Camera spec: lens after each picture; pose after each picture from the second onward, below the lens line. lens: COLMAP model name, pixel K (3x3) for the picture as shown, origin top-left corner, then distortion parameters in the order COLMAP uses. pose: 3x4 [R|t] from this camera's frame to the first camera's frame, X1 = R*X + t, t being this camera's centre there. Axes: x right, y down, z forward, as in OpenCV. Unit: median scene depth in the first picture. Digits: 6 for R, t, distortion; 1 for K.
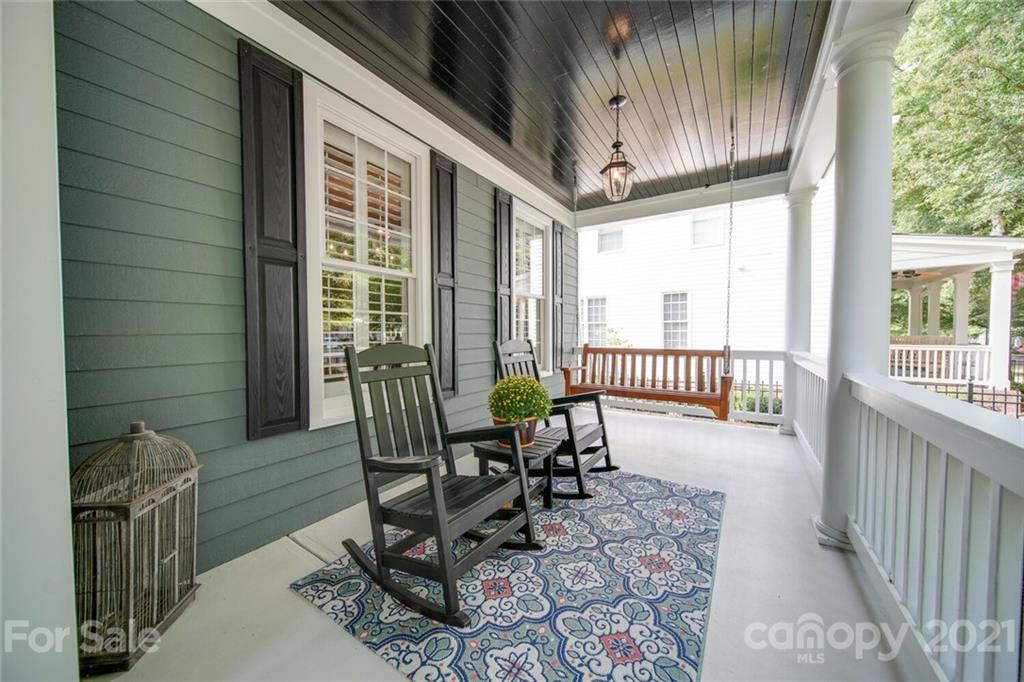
lens RADIAL K [[357.6, 0, 514.6], [0, 357.6, 341.5], [0, 0, 1]] dist [-0.002669, -0.000411]
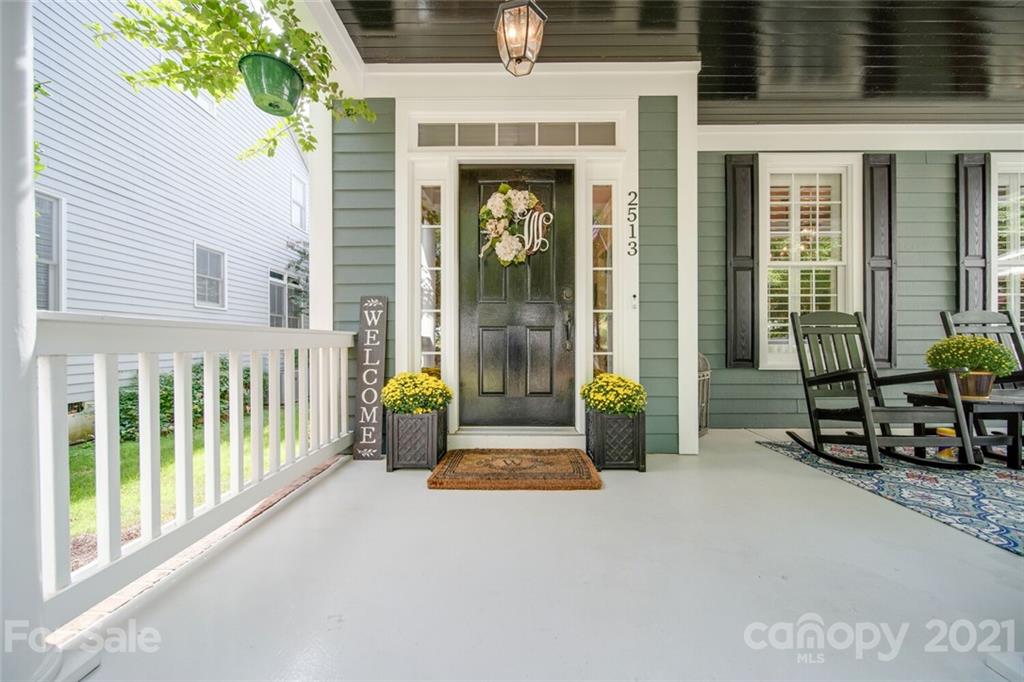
lens RADIAL K [[357.6, 0, 514.6], [0, 357.6, 341.5], [0, 0, 1]] dist [-0.002669, -0.000411]
pose [[0.530462, 0.004020, -0.847699, 0.162626], [-0.020290, 0.999762, -0.007956, 0.120689], [0.847466, 0.021420, 0.530418, -0.620347]]
